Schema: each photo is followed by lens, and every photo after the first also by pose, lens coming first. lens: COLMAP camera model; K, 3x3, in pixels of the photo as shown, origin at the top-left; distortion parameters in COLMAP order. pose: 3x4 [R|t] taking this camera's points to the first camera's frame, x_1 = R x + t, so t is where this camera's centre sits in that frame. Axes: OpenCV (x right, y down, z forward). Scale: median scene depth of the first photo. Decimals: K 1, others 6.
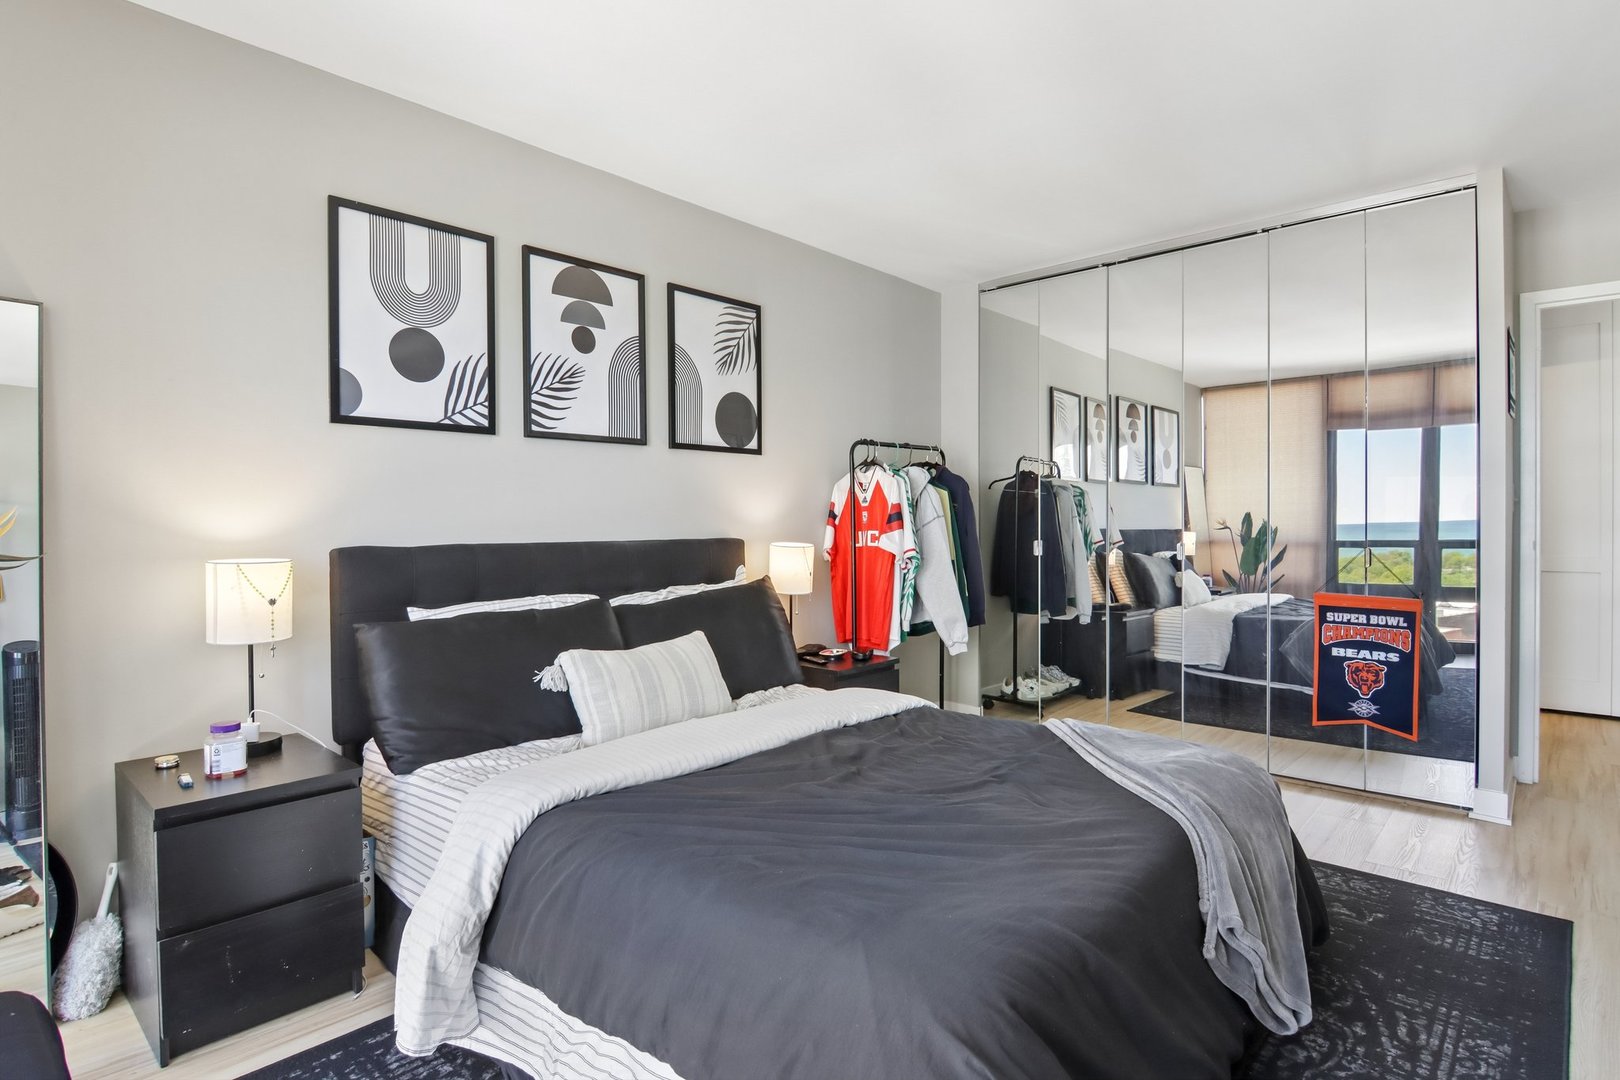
lens RADIAL K [[841.6, 0, 811.4], [0, 841.6, 529.0], [0, 0, 1]] dist [-0.004680, -0.000266]
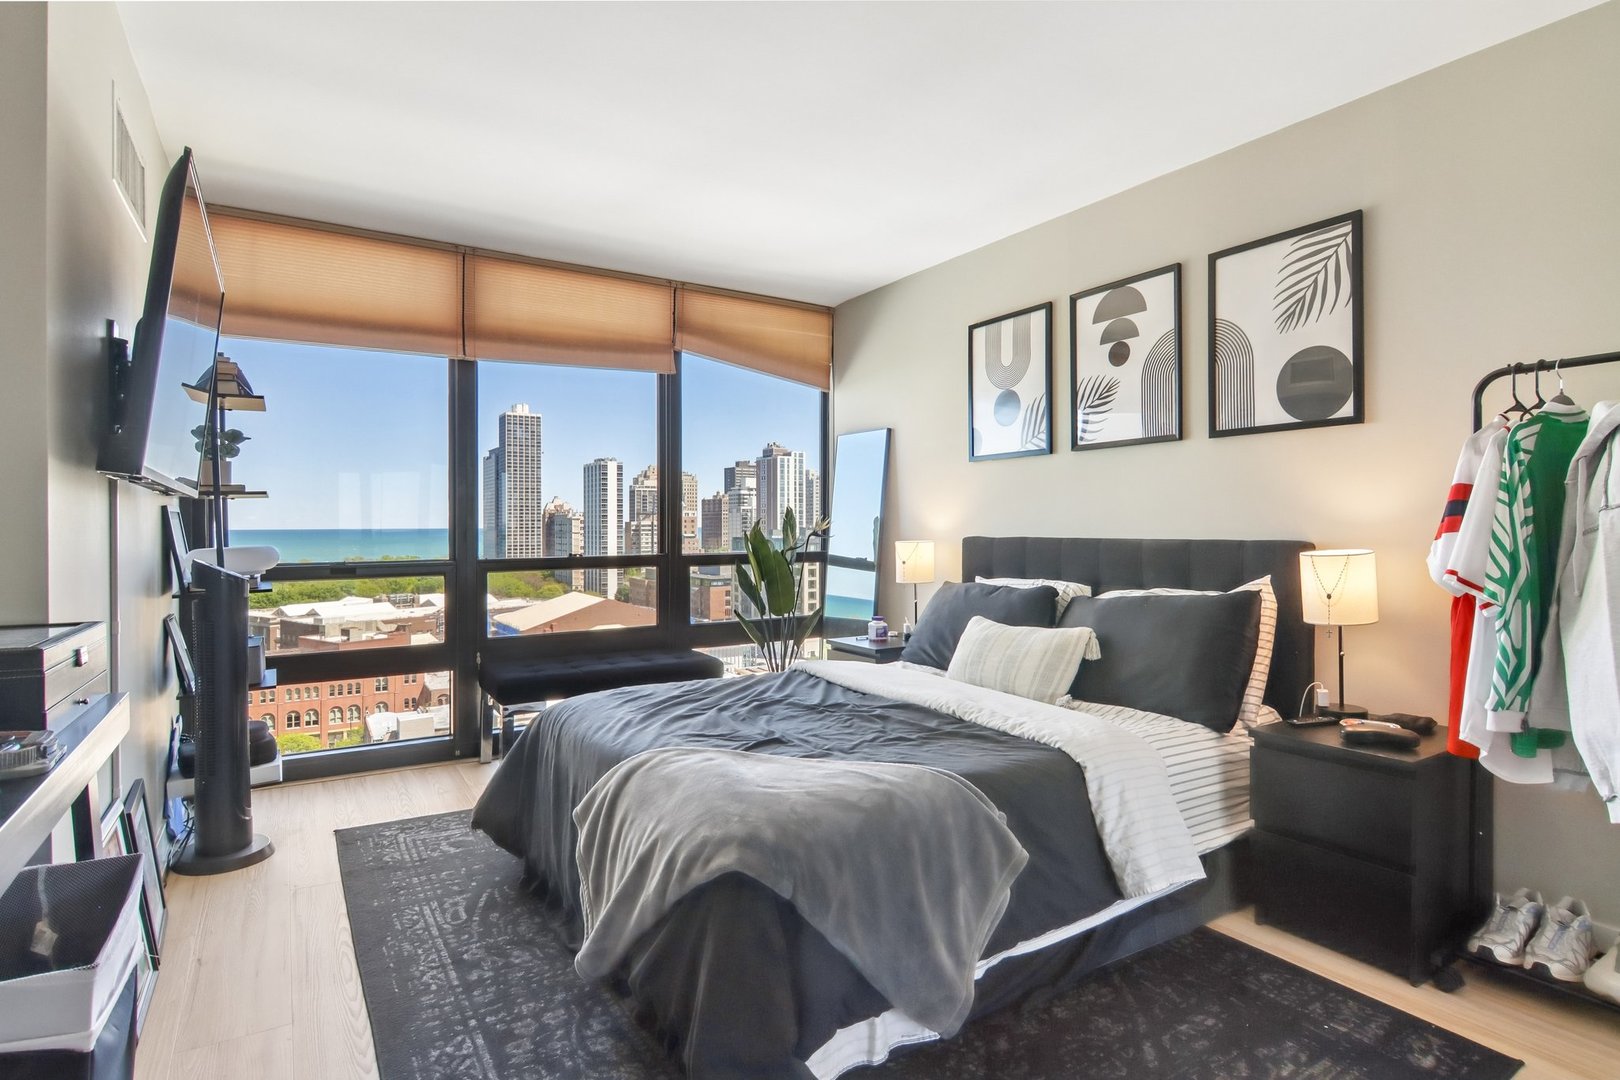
lens RADIAL K [[844.8, 0, 818.5], [0, 844.8, 536.0], [0, 0, 1]] dist [0.005851, -0.003055]
pose [[-0.258970, 0.020198, -0.965674, 0.881698], [0.000306, 0.999783, 0.020829, -0.010153], [0.965885, 0.005098, -0.258920, 0.888116]]
